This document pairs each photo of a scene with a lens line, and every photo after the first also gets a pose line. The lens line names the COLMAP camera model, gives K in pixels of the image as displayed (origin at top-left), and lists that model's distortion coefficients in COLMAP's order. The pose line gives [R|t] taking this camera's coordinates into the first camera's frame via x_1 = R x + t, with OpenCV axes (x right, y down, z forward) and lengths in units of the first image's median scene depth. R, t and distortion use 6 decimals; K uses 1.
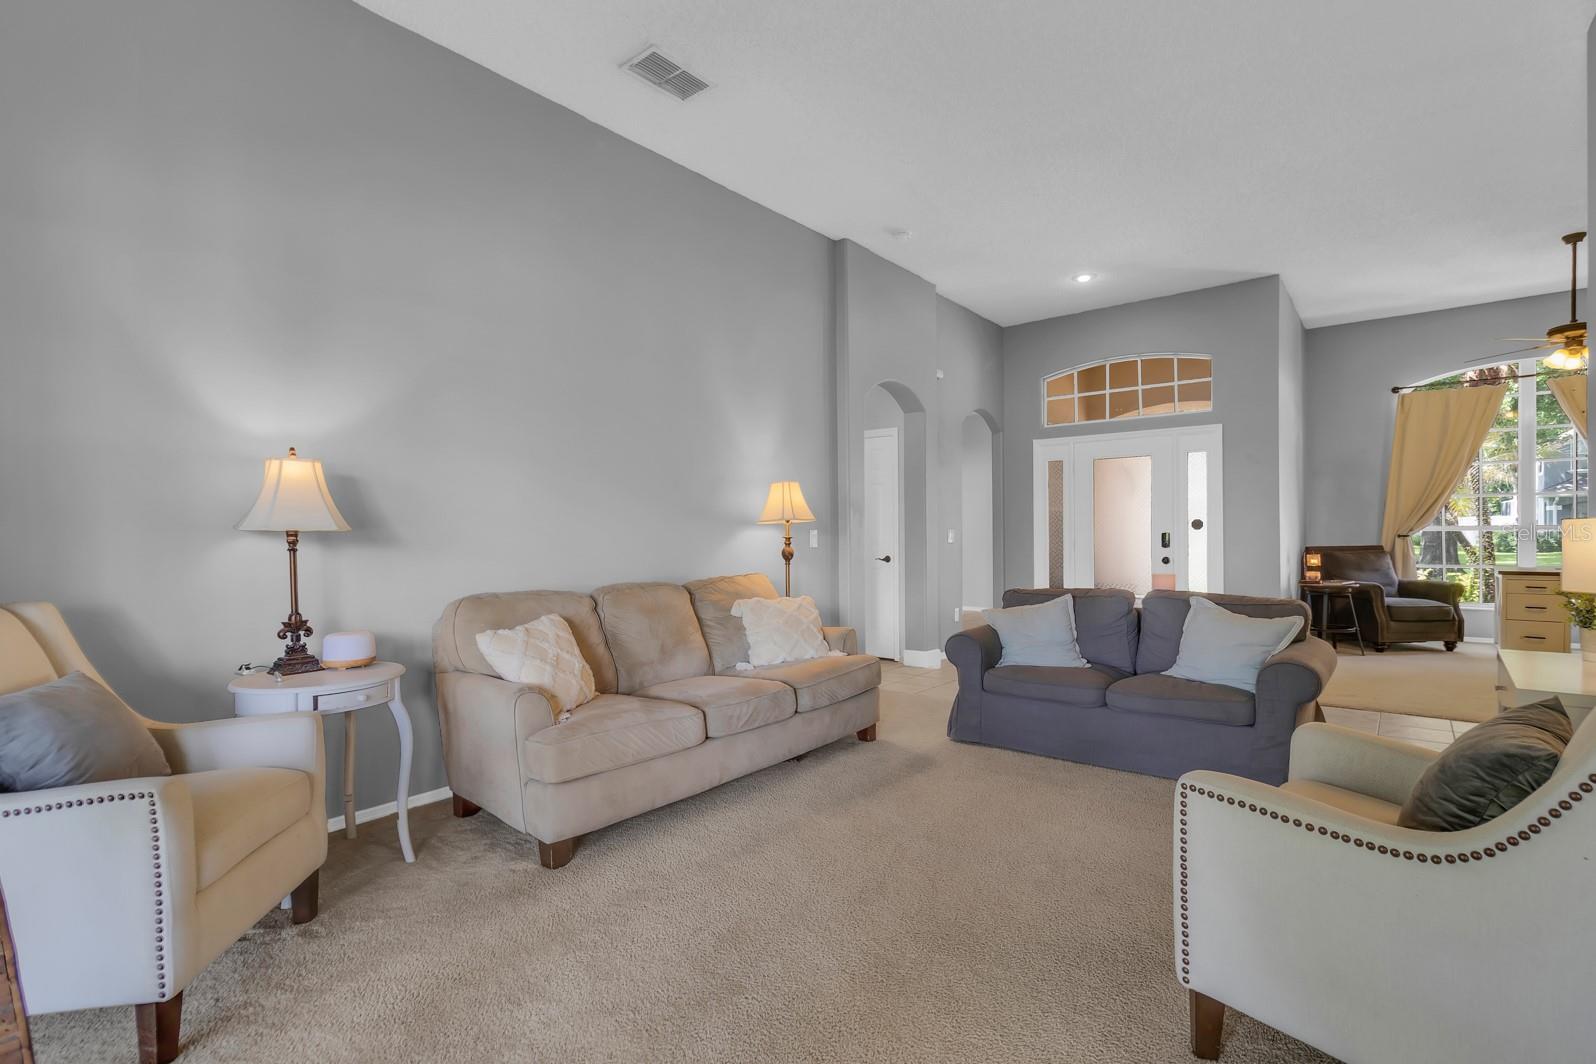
lens RADIAL K [[738.7, 0, 796.0], [0, 738.7, 536.1], [0, 0, 1]] dist [0.001667, 0.001512]
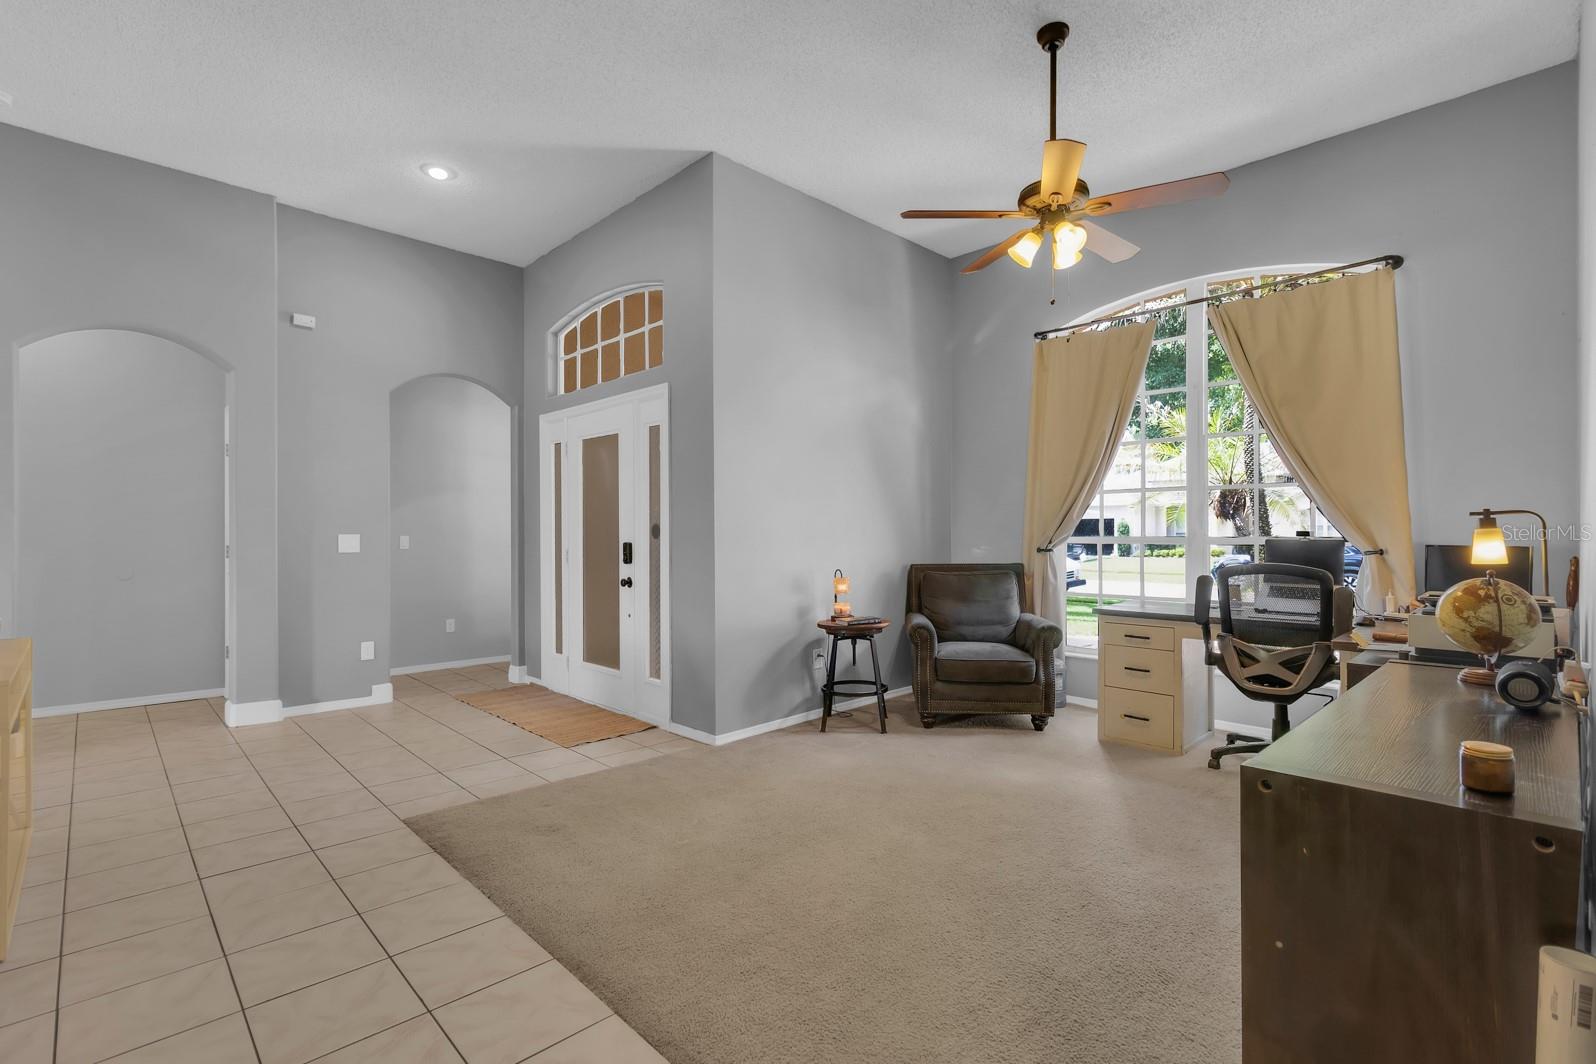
lens RADIAL K [[738.7, 0, 801.0], [0, 738.7, 530.1], [0, 0, 1]] dist [0.001667, 0.001512]
pose [[0.992482, 0.007554, -0.122156, 0.741321], [-0.009076, 0.999888, -0.011903, -0.009062], [0.122052, 0.012922, 0.992440, 0.328438]]
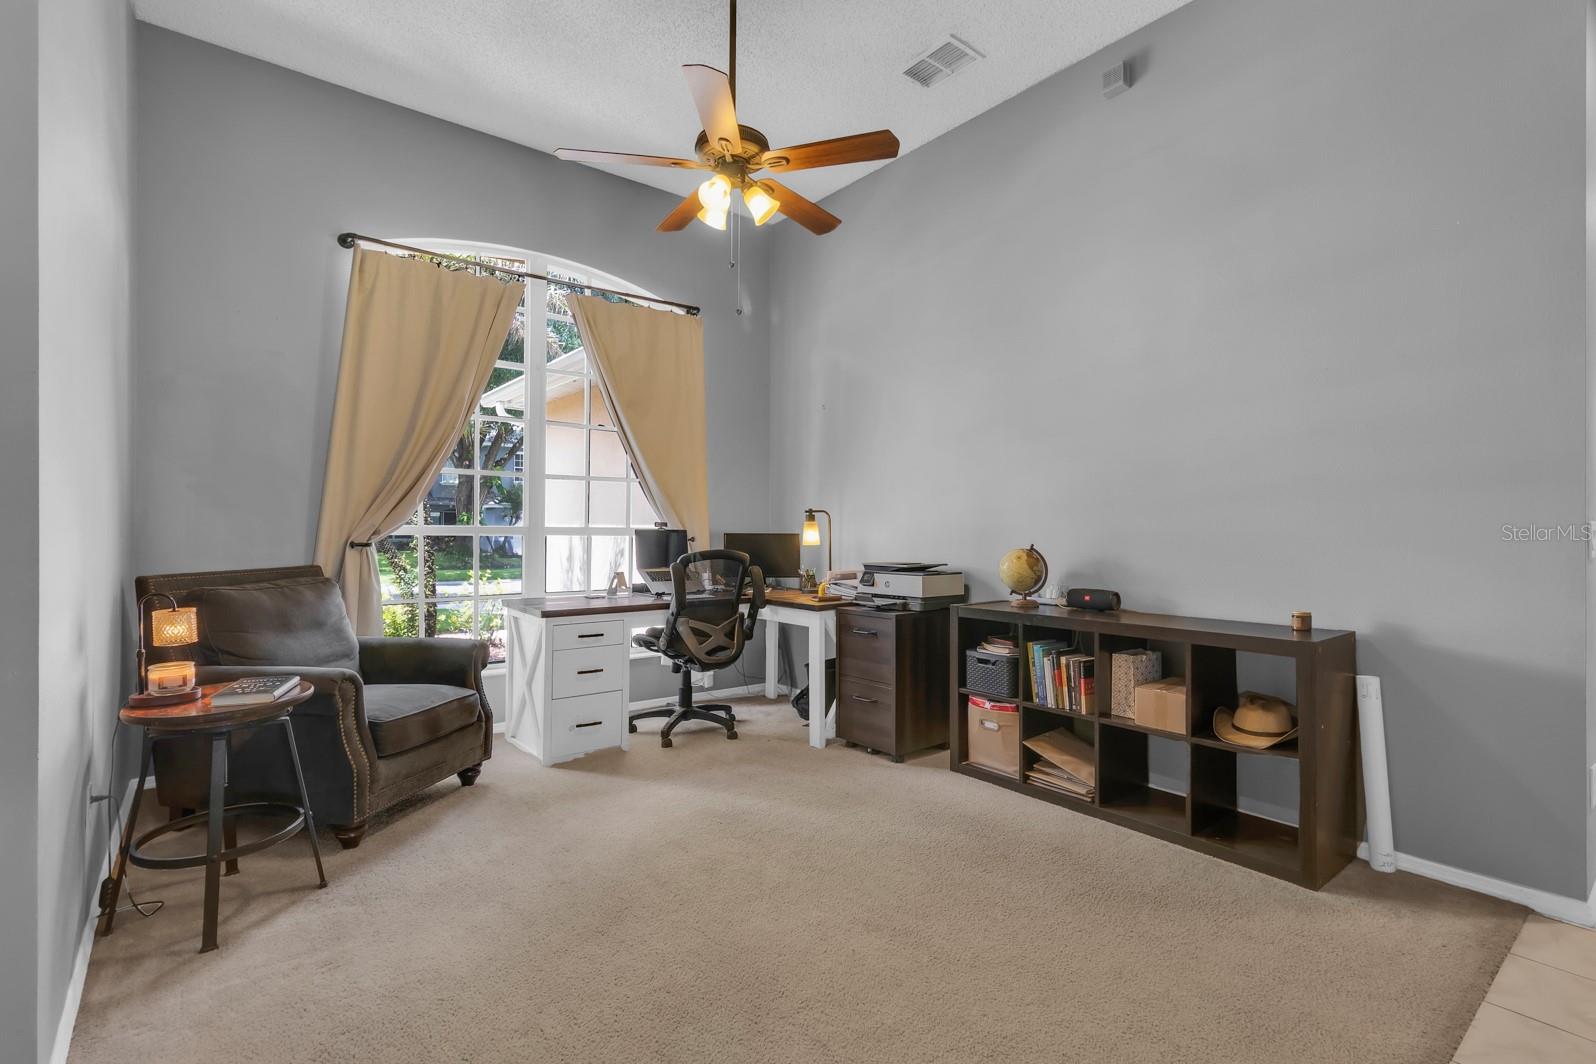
lens RADIAL K [[738.7, 0, 799.5], [0, 738.7, 531.9], [0, 0, 1]] dist [0.001667, 0.001512]
pose [[0.227509, 0.006061, 0.973757, 0.453052], [0.002634, 0.999973, -0.006840, -0.005366], [-0.973772, 0.004121, 0.227487, 0.668289]]
